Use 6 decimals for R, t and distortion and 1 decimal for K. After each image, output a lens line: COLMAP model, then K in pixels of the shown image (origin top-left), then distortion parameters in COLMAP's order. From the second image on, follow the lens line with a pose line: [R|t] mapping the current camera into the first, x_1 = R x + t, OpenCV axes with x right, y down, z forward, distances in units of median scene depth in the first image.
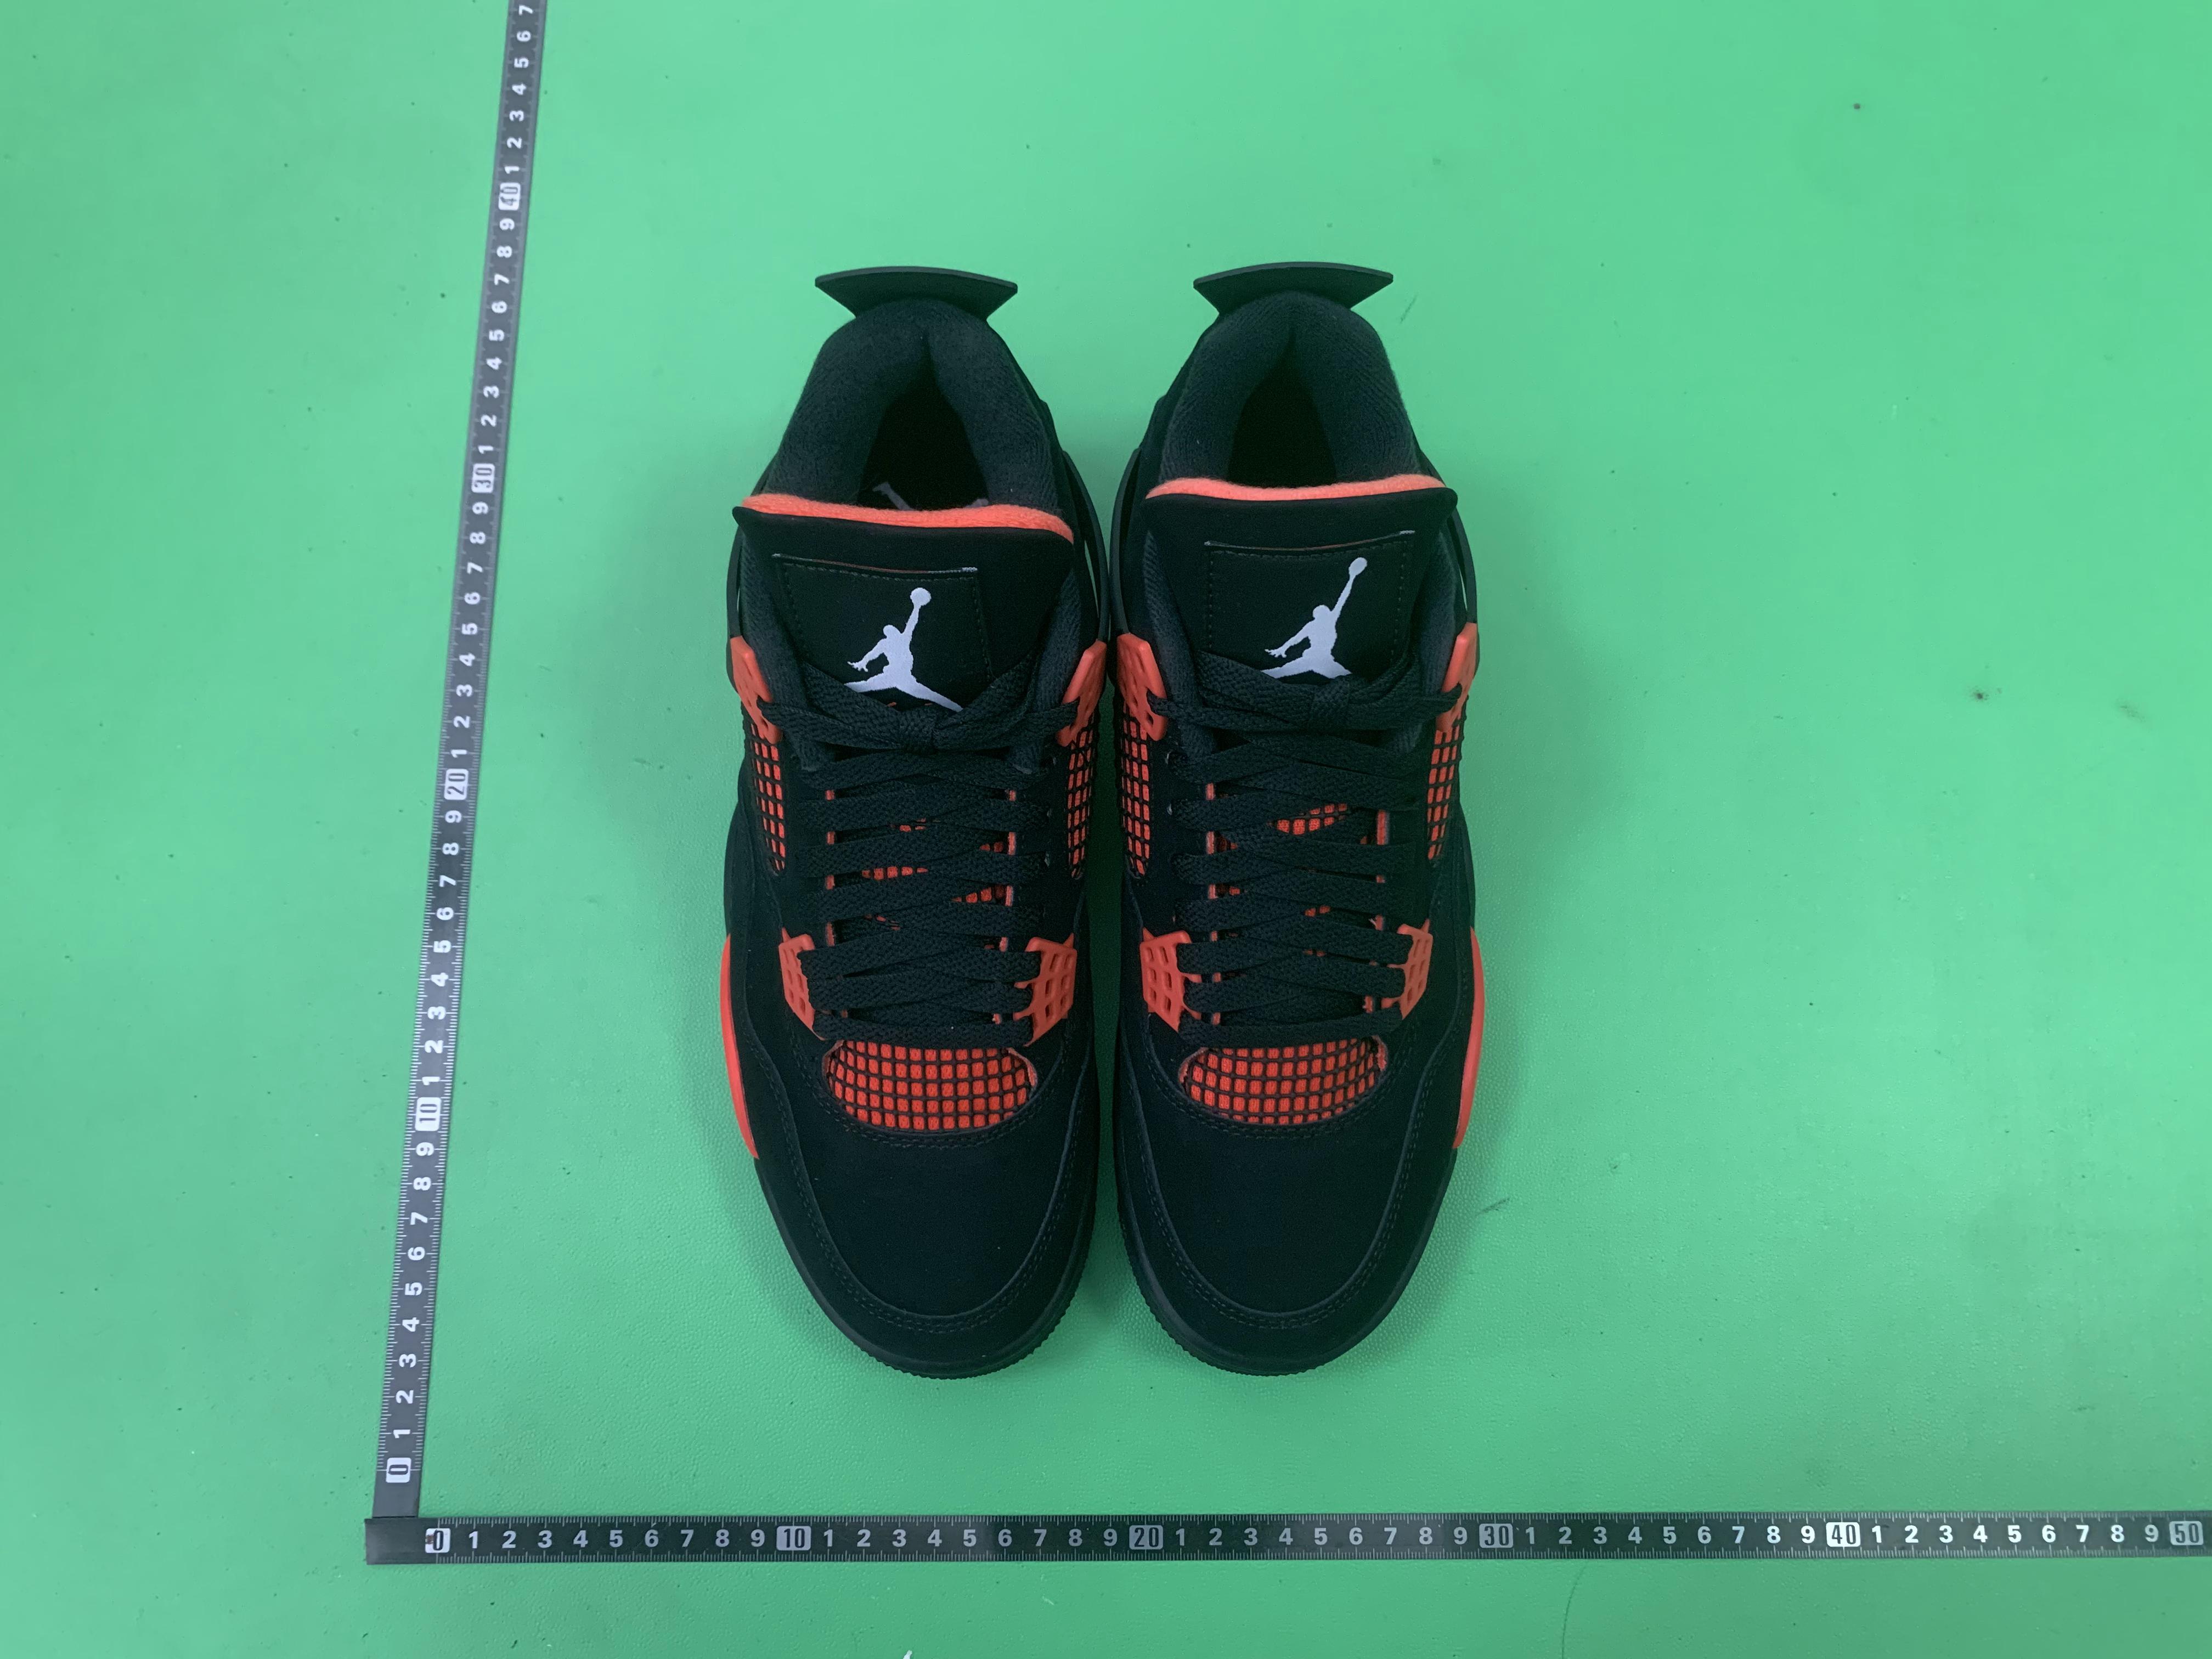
lens RADIAL K [[1812.8, 0, 1089.9], [0, 1812.8, 792.6], [0, 0, 1]] dist [-0.047233, 0.058305]
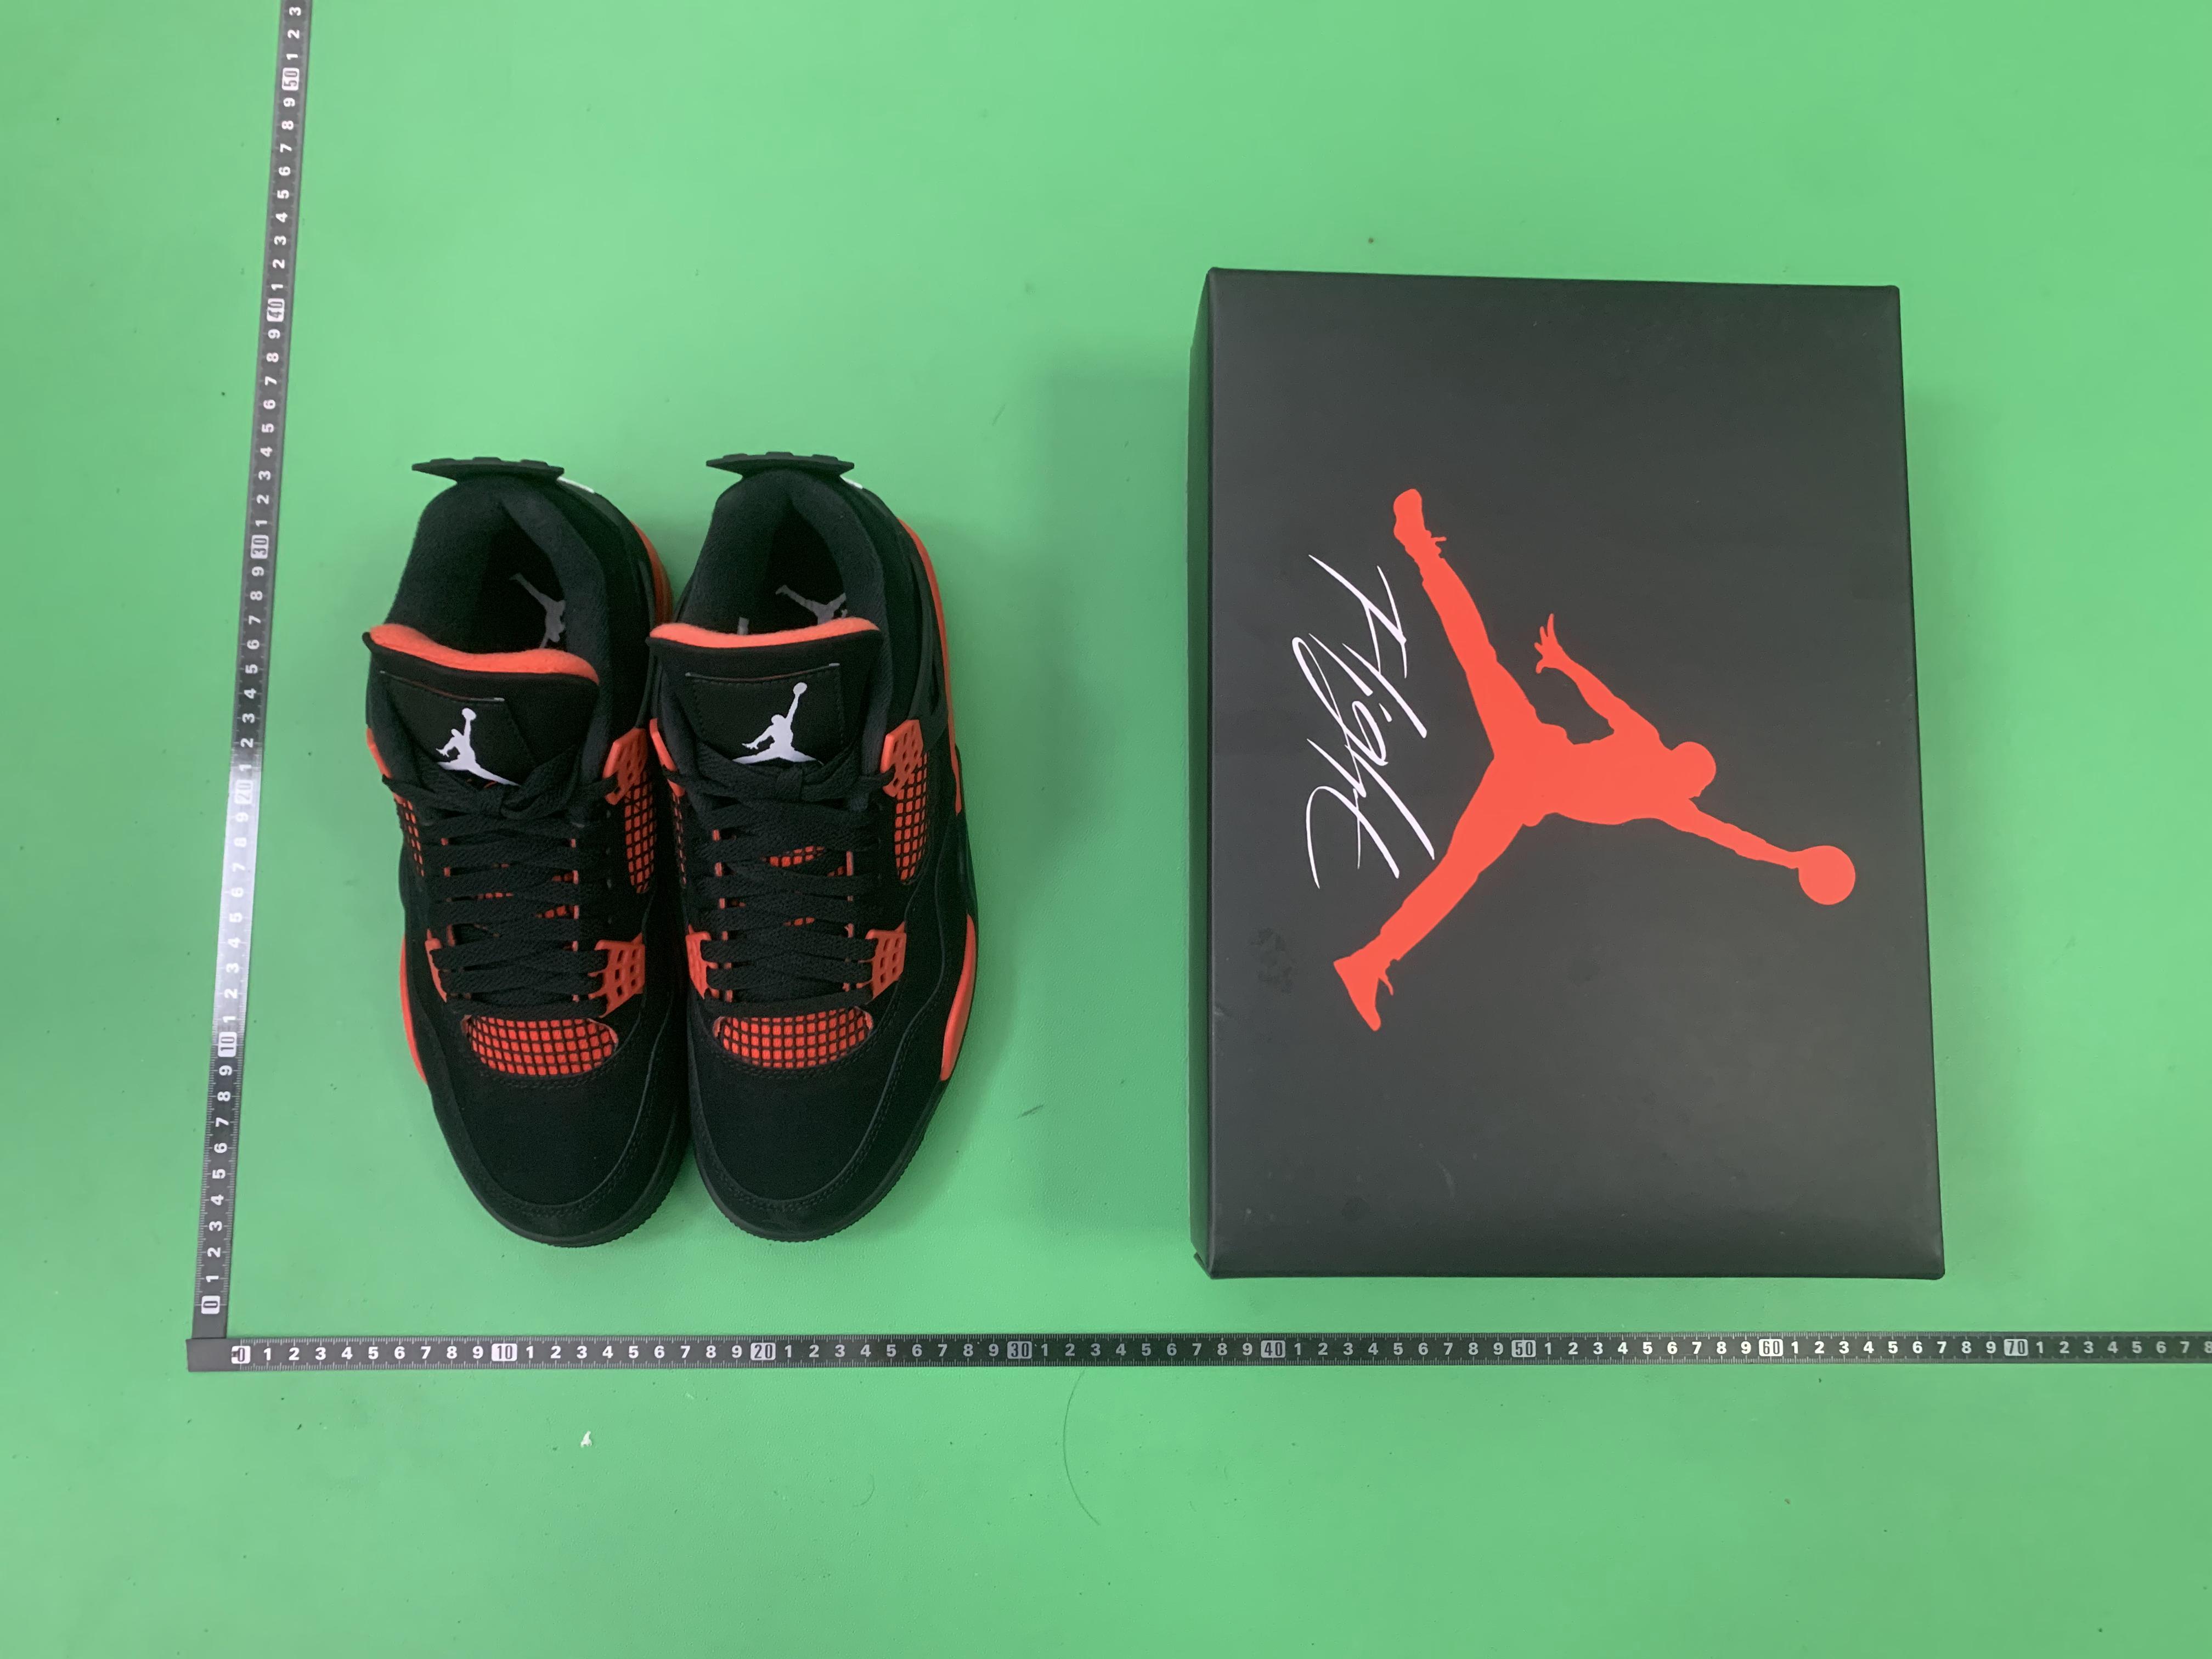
lens RADIAL K [[1702.7, 0, 1103.6], [0, 1702.7, 862.1], [0, 0, 1]] dist [-0.007068, -0.001558]
pose [[0.999805, 0.003590, 0.019444, 0.263528], [-0.005737, 0.993745, 0.111523, -0.102276], [-0.018922, -0.111613, 0.993572, -0.250120]]
